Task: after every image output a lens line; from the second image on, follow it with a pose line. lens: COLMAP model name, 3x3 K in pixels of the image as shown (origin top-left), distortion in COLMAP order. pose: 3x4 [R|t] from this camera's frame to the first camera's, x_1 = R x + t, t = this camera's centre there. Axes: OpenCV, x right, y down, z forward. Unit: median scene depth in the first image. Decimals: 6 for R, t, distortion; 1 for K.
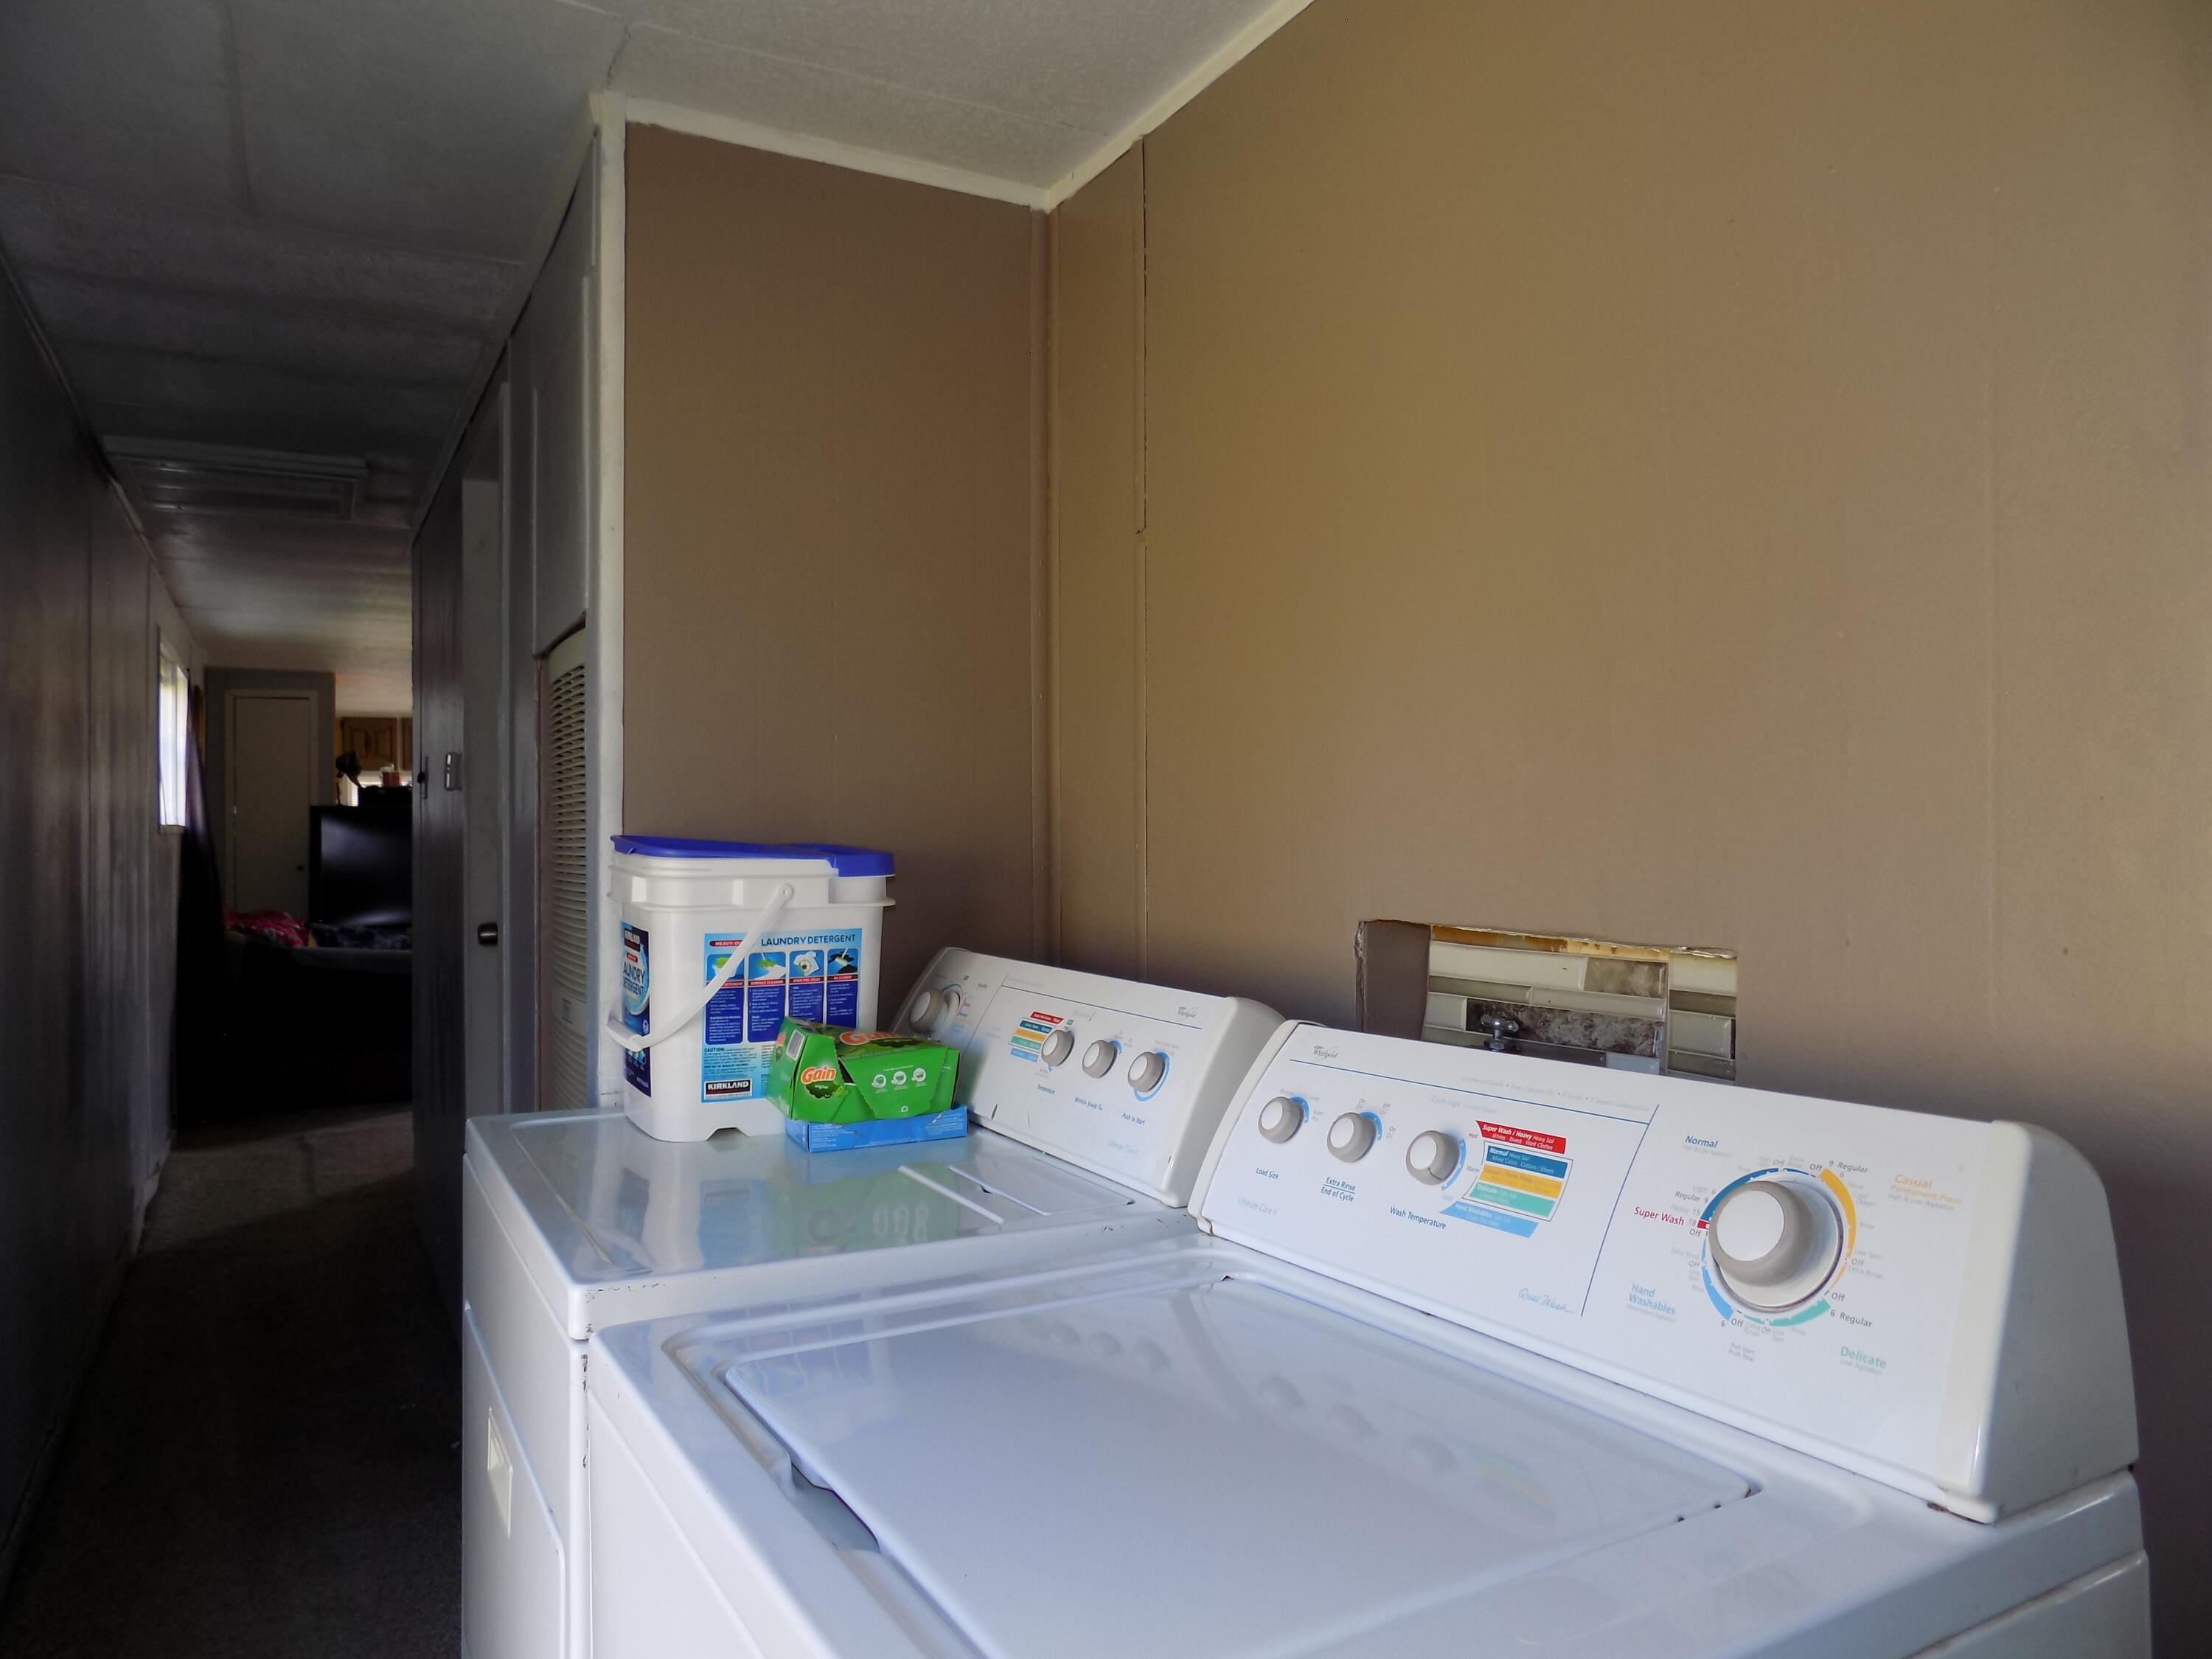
lens RADIAL K [[1501.2, 0, 1116.6], [0, 1501.2, 821.3], [0, 0, 1]] dist [-0.070589, 0.070872]
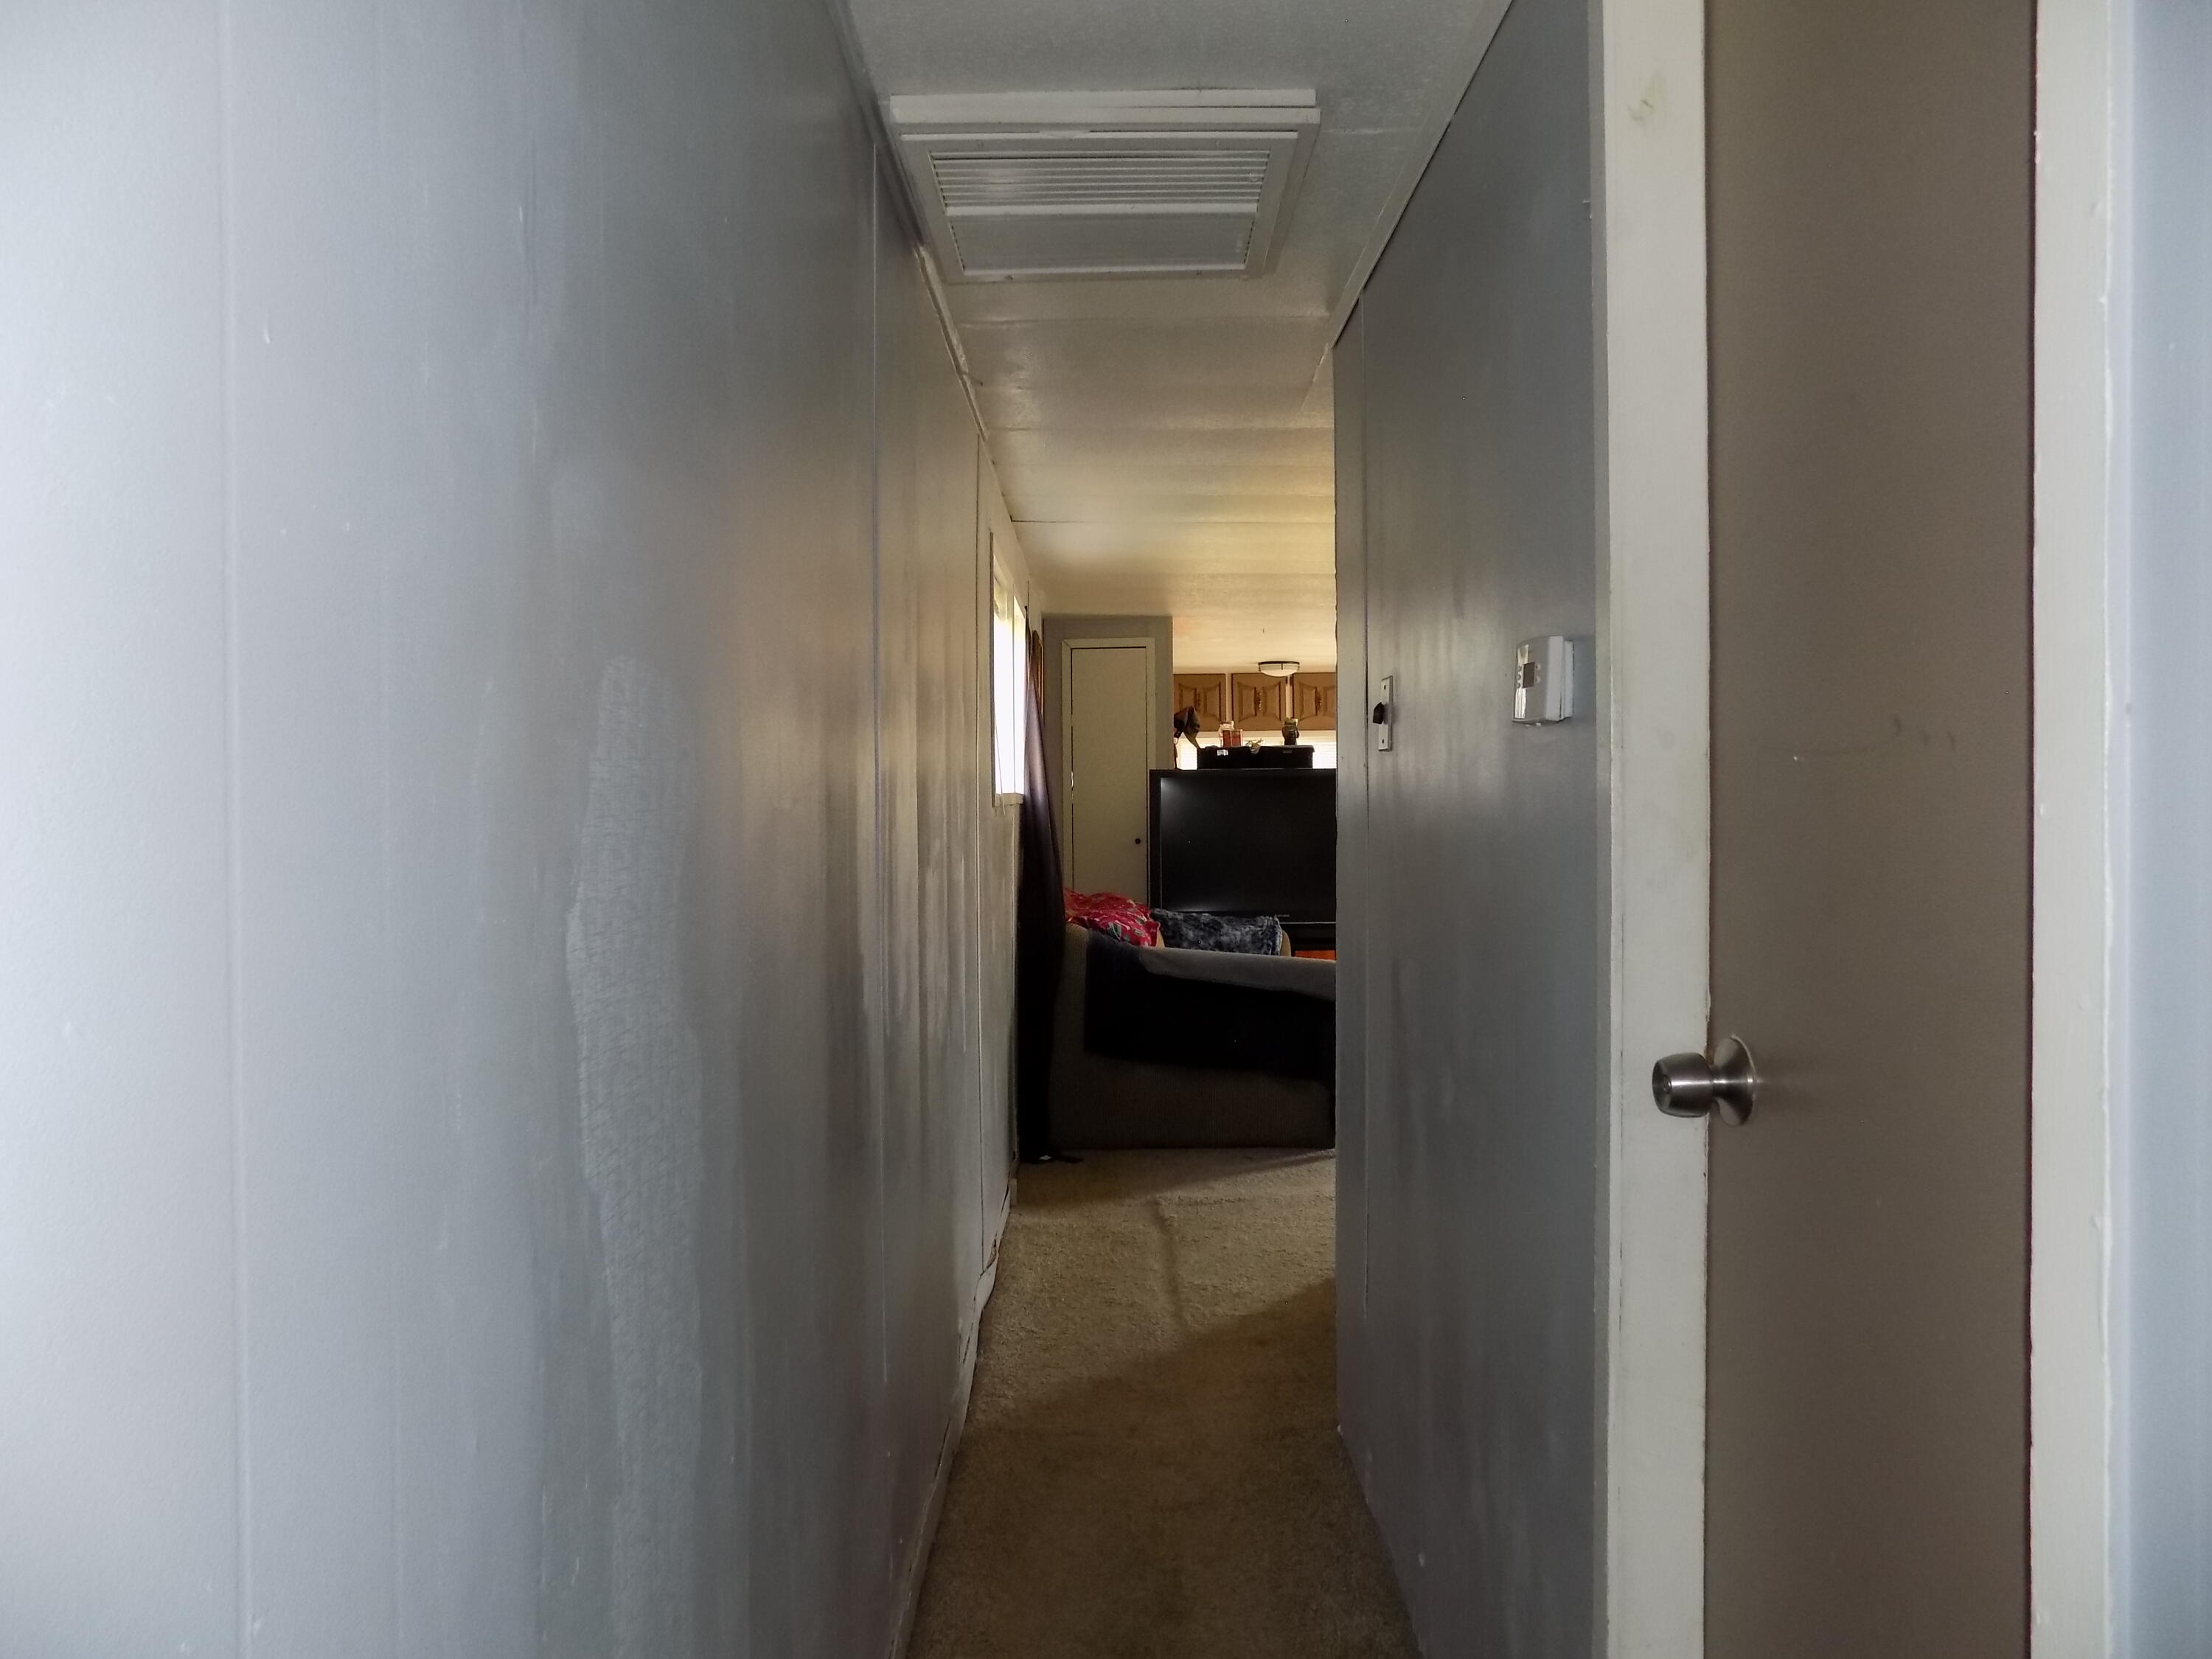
lens RADIAL K [[1501.2, 0, 1116.6], [0, 1501.2, 821.3], [0, 0, 1]] dist [-0.070589, 0.070872]
pose [[0.876087, 0.007341, -0.482098, -0.197387], [0.004464, 0.999718, 0.023336, -0.001712], [0.482133, -0.022597, 0.875807, 0.315869]]
